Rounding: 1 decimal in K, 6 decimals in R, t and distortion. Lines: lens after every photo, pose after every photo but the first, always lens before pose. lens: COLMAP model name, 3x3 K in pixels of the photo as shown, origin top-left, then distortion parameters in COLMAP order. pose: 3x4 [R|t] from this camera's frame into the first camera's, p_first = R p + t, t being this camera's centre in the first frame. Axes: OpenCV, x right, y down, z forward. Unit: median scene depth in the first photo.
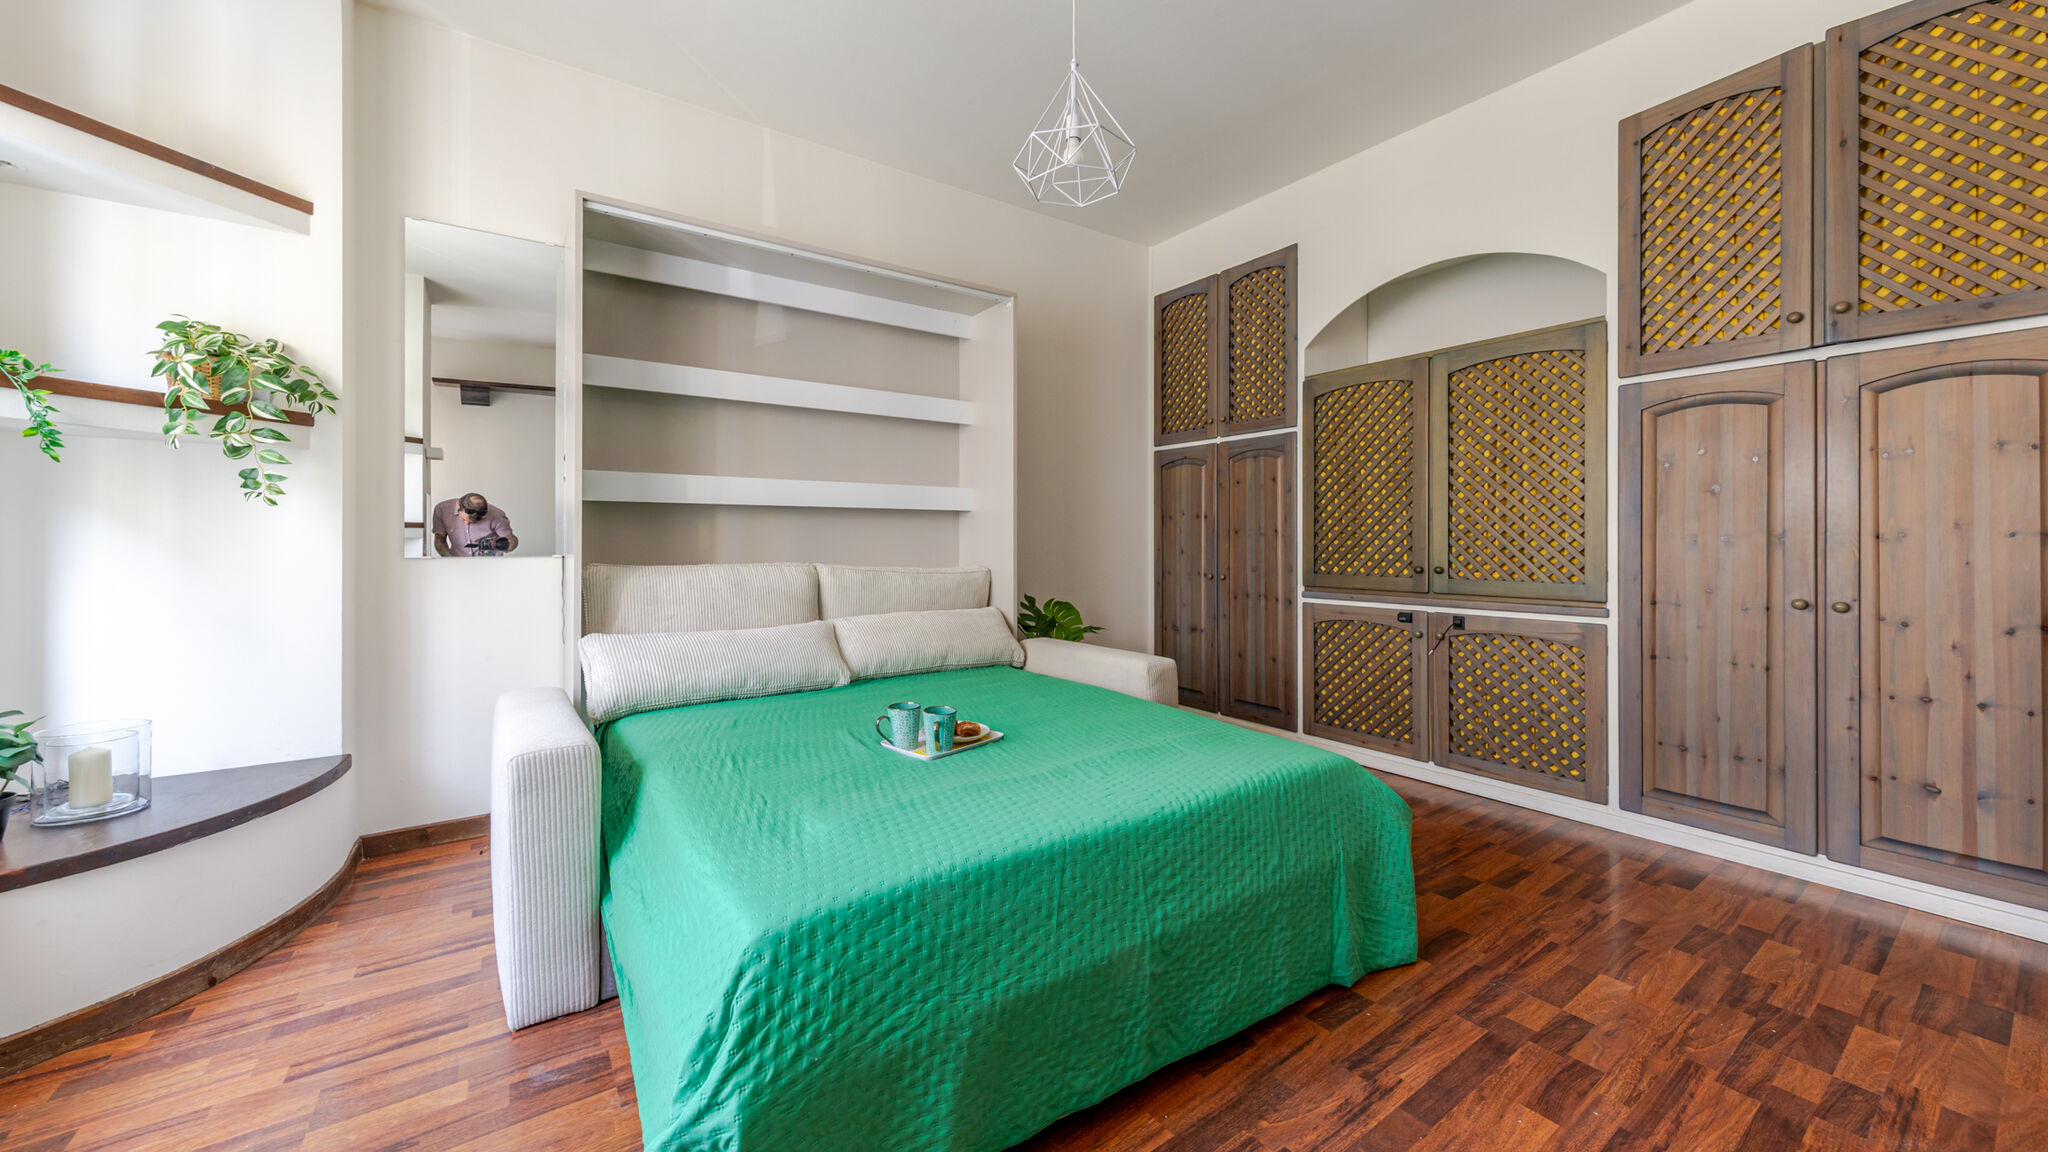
lens RADIAL K [[724.6, 0, 1035.1], [0, 724.6, 539.9], [0, 0, 1]] dist [0.001856, 0.000216]
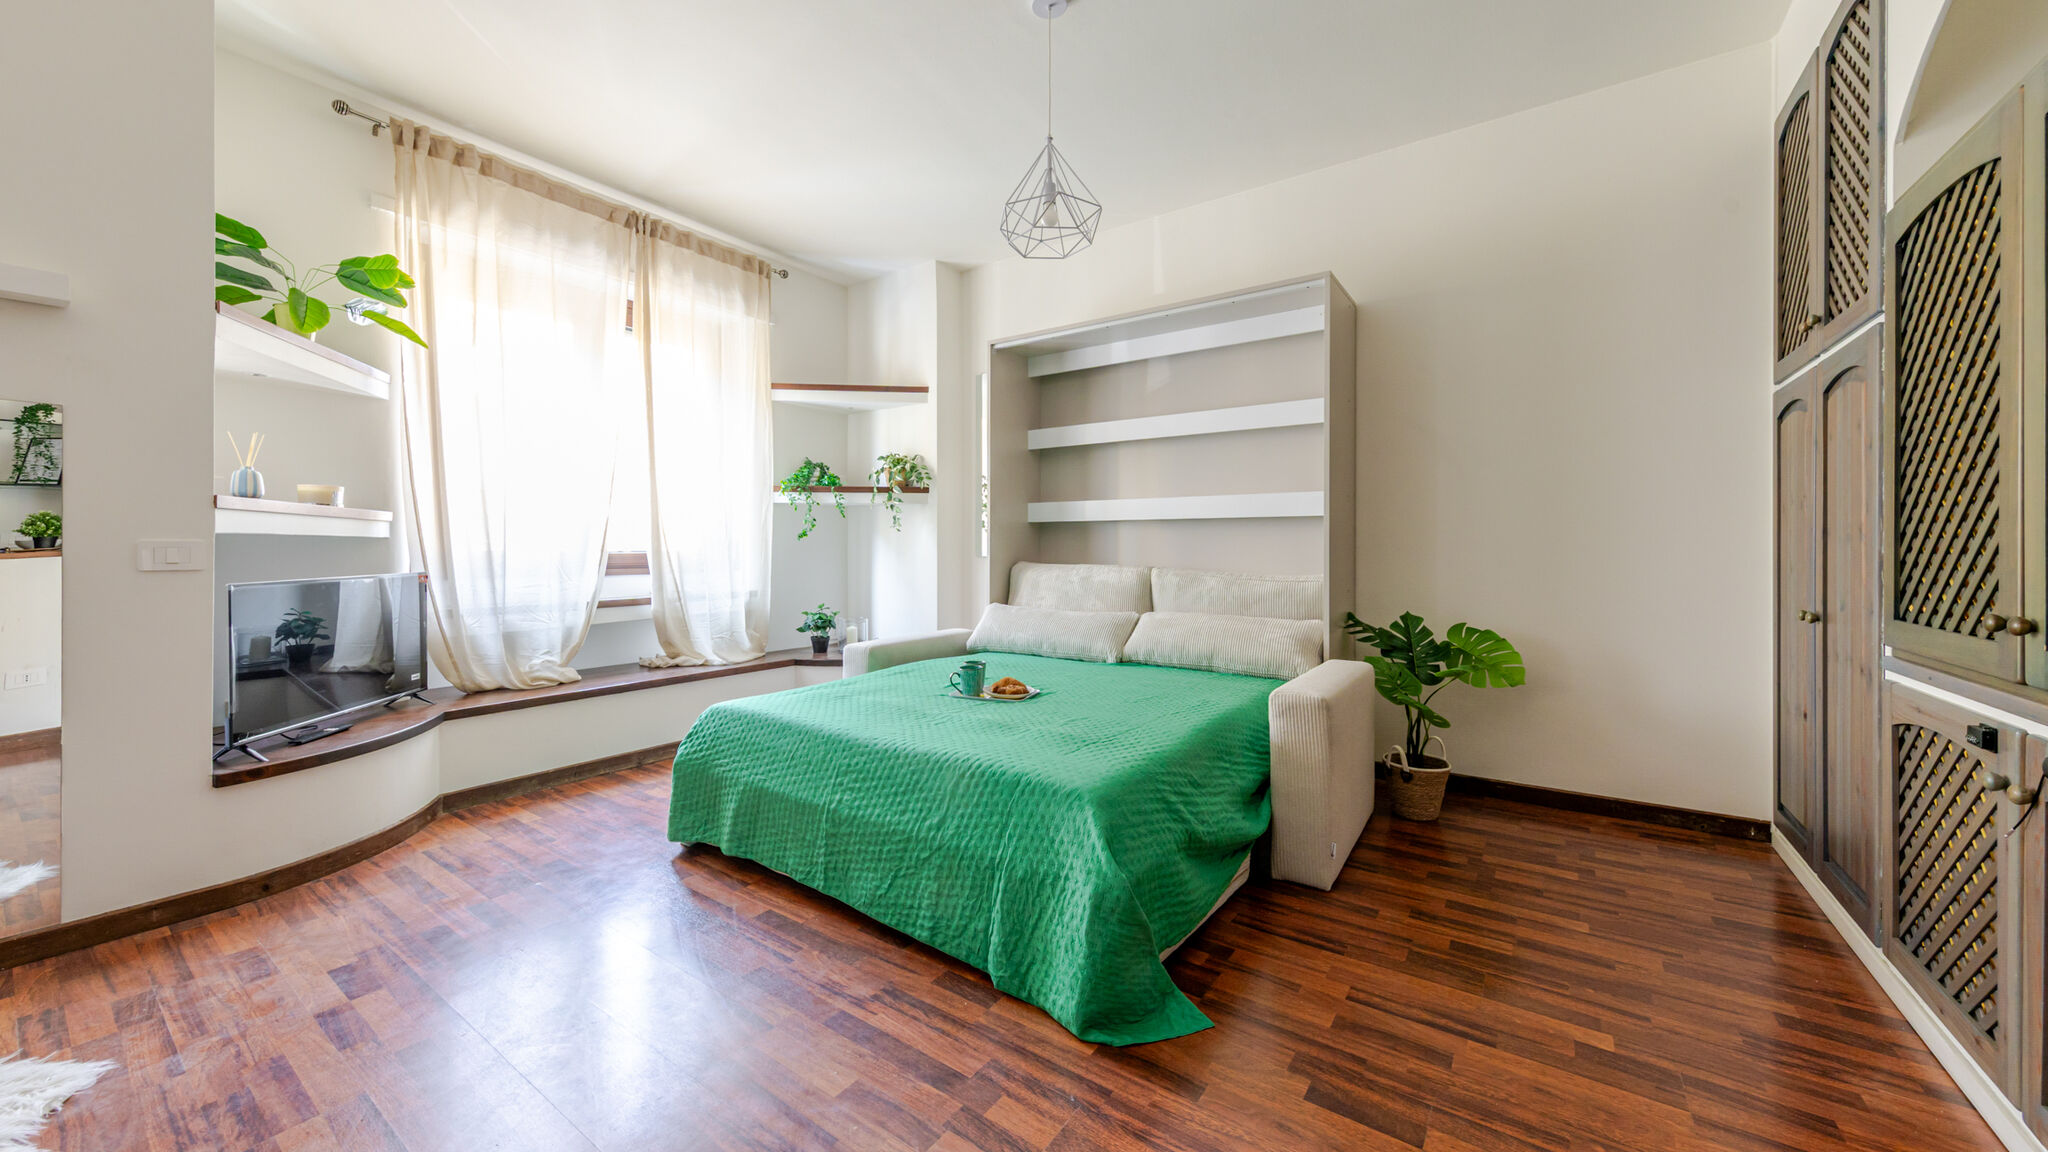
lens RADIAL K [[724.6, 0, 1029.2], [0, 724.6, 551.0], [0, 0, 1]] dist [0.001856, 0.000216]
pose [[0.353602, 0.006901, -0.935370, 1.297134], [0.000079, 0.999973, 0.007407, -0.003658], [0.935396, -0.002693, 0.353592, 0.637290]]
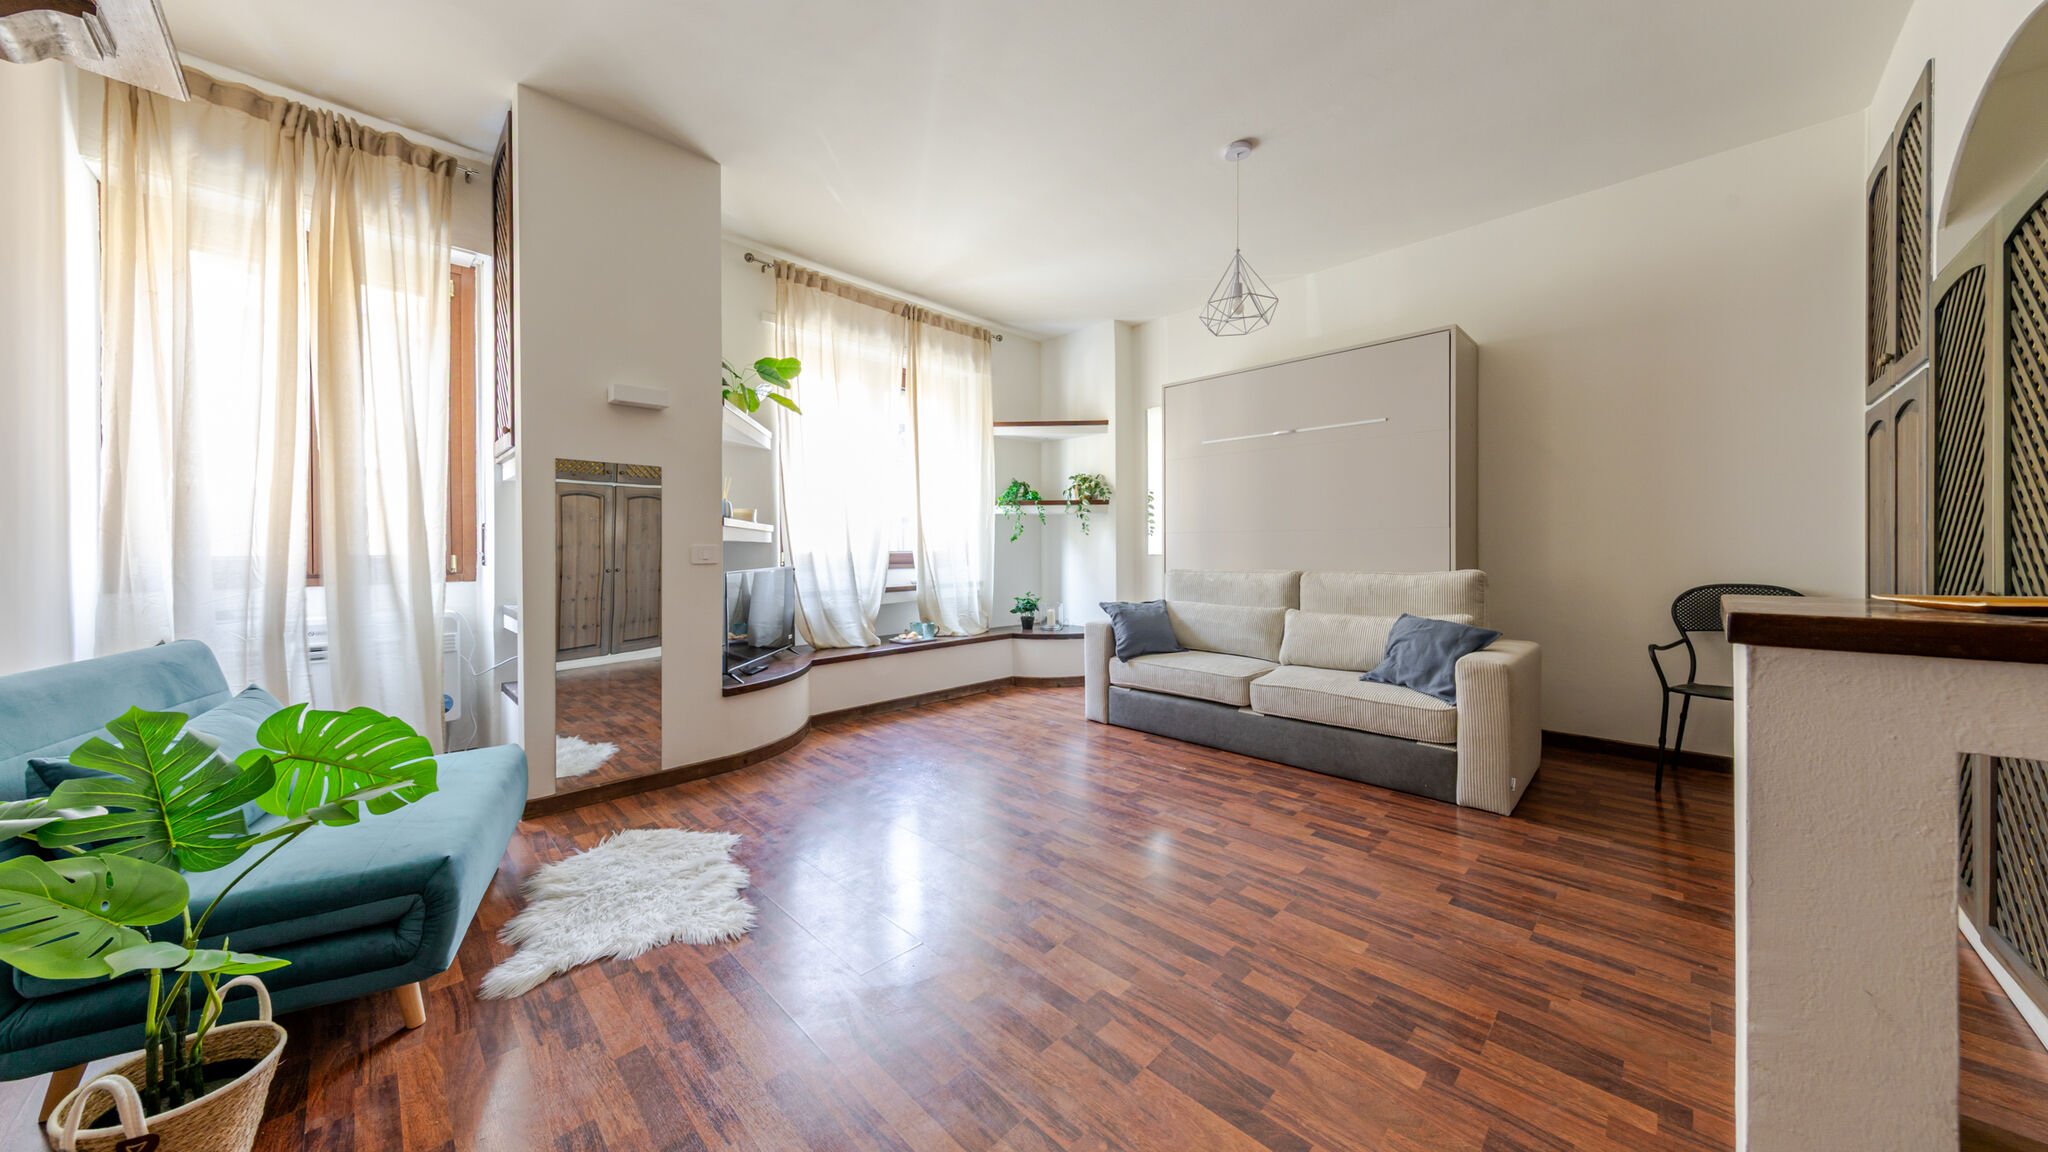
lens RADIAL K [[664.0, 0, 1048.2], [0, 664.0, 551.8], [0, 0, 1]] dist [0.006828, -0.000155]
pose [[0.217596, 0.007404, -0.976011, 1.607254], [0.005425, 0.999947, 0.008795, -0.005945], [0.976024, -0.007209, 0.217544, 0.302808]]
